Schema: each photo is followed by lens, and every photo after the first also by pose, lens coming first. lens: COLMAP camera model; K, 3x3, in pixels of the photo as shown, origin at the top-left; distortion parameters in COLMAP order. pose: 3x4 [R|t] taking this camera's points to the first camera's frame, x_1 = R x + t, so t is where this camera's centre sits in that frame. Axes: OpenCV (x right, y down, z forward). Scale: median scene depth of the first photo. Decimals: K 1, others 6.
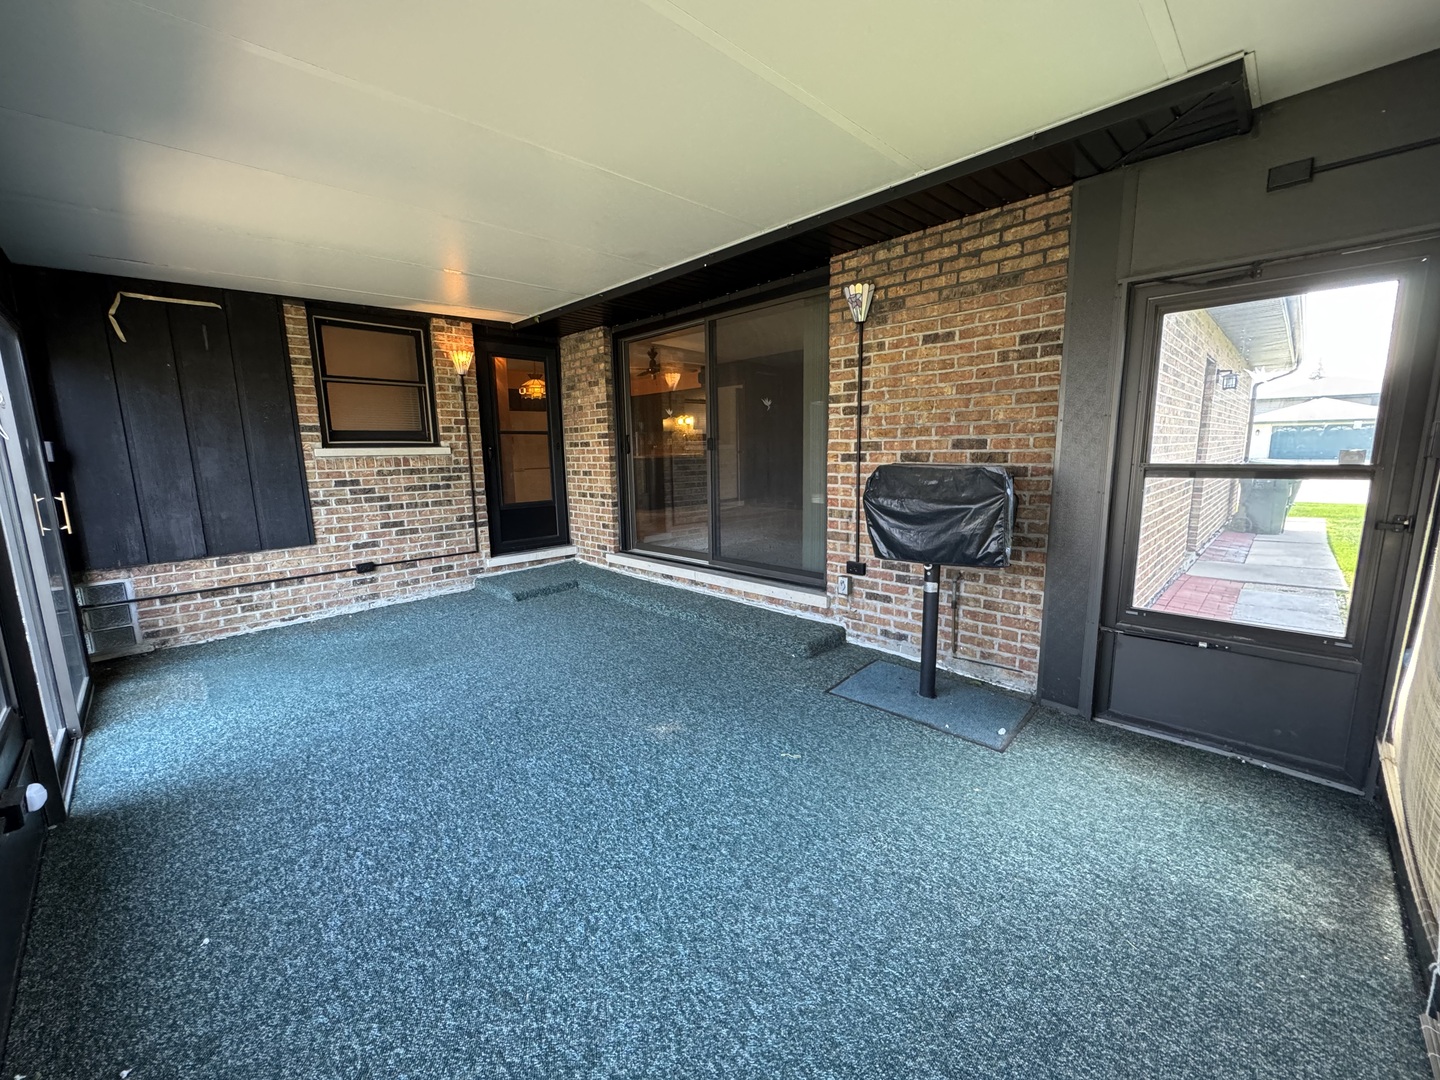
lens RADIAL K [[572.8, 0, 717.4], [0, 572.8, 541.8], [0, 0, 1]] dist [-0.004668, -0.000404]
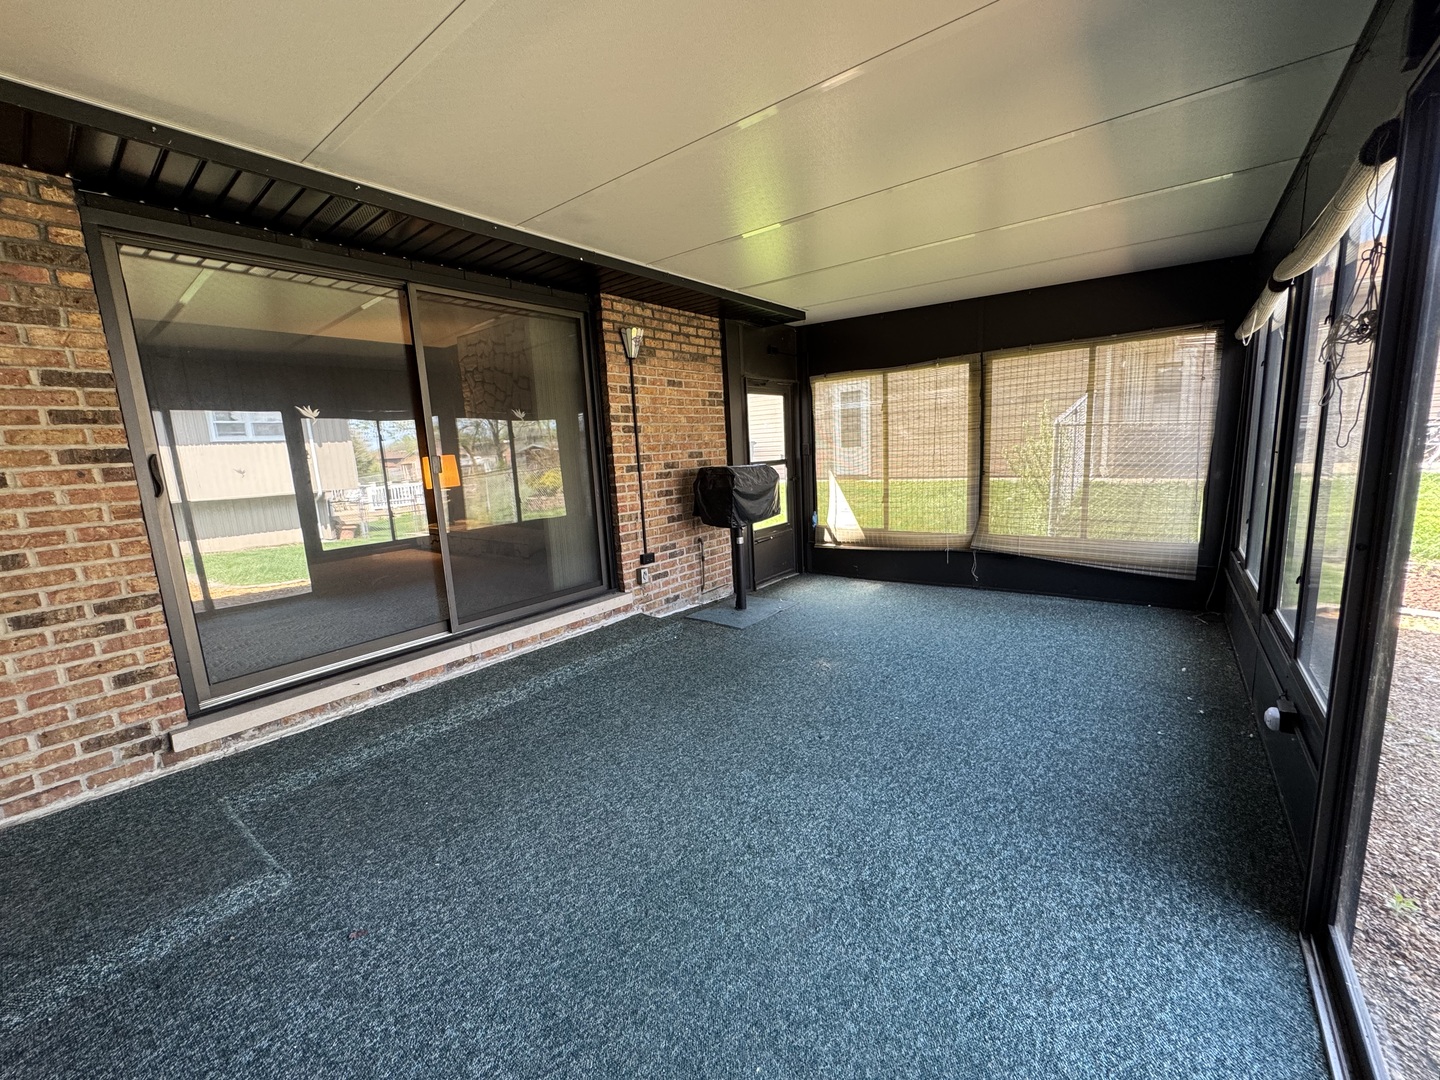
lens RADIAL K [[572.8, 0, 718.8], [0, 572.8, 542.3], [0, 0, 1]] dist [-0.004668, -0.000404]
pose [[-0.113626, -0.136249, 0.984137, -0.994931], [0.213455, 0.964073, 0.158116, -0.151316], [-0.970323, 0.228036, -0.080461, 0.970341]]
